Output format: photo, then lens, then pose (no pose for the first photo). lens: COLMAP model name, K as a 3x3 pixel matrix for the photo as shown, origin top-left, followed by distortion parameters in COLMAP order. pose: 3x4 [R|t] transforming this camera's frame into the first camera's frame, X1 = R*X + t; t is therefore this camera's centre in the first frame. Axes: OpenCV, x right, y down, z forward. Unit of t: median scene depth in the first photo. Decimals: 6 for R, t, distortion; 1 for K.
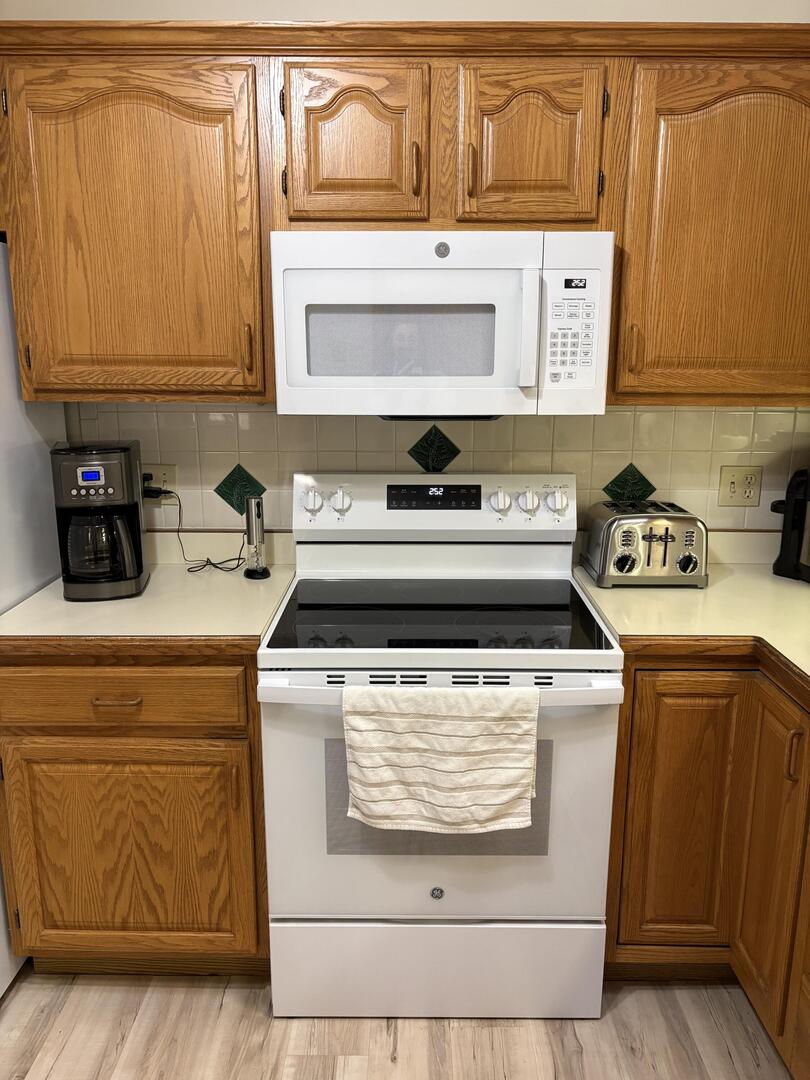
lens RADIAL K [[822.0, 0, 404.9], [0, 822.0, 537.0], [0, 0, 1]] dist [-0.001624, -0.002238]
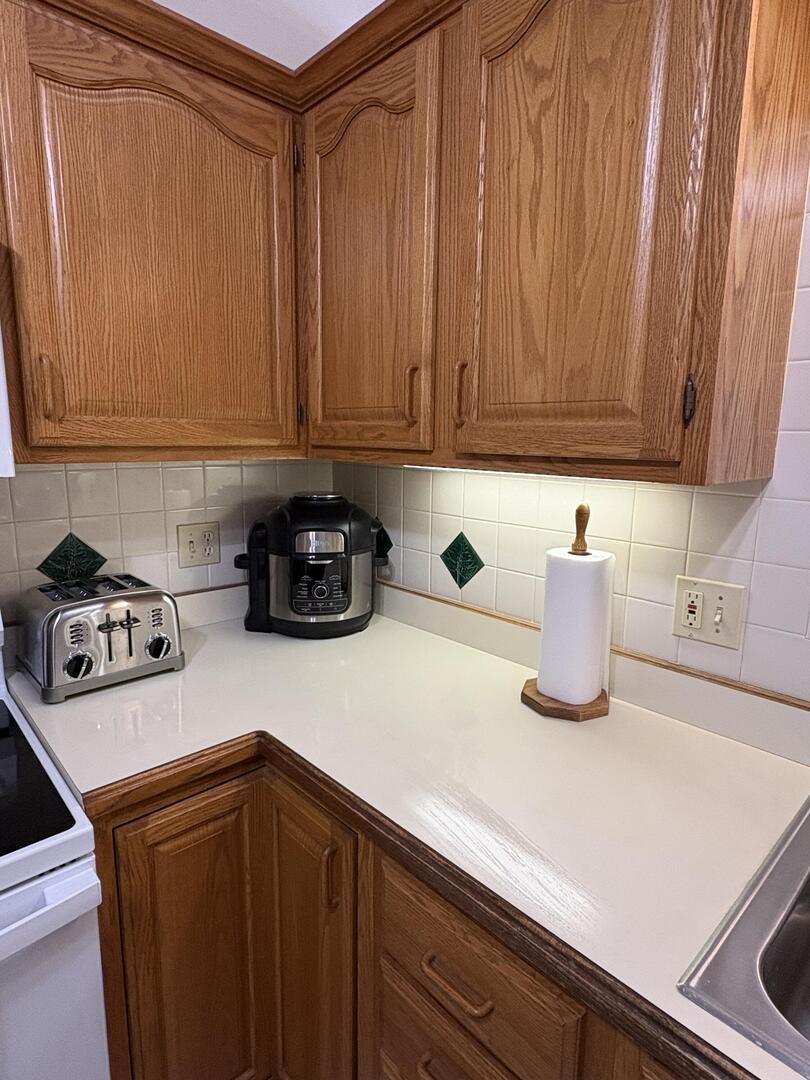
lens RADIAL K [[601.0, 0, 396.3], [0, 601.0, 538.9], [0, 0, 1]] dist [0.004020, 0.003958]
pose [[0.729063, -0.114836, 0.674744, 0.124800], [0.137084, 0.990349, 0.020429, -0.061264], [-0.670578, 0.077602, 0.737769, 0.396033]]
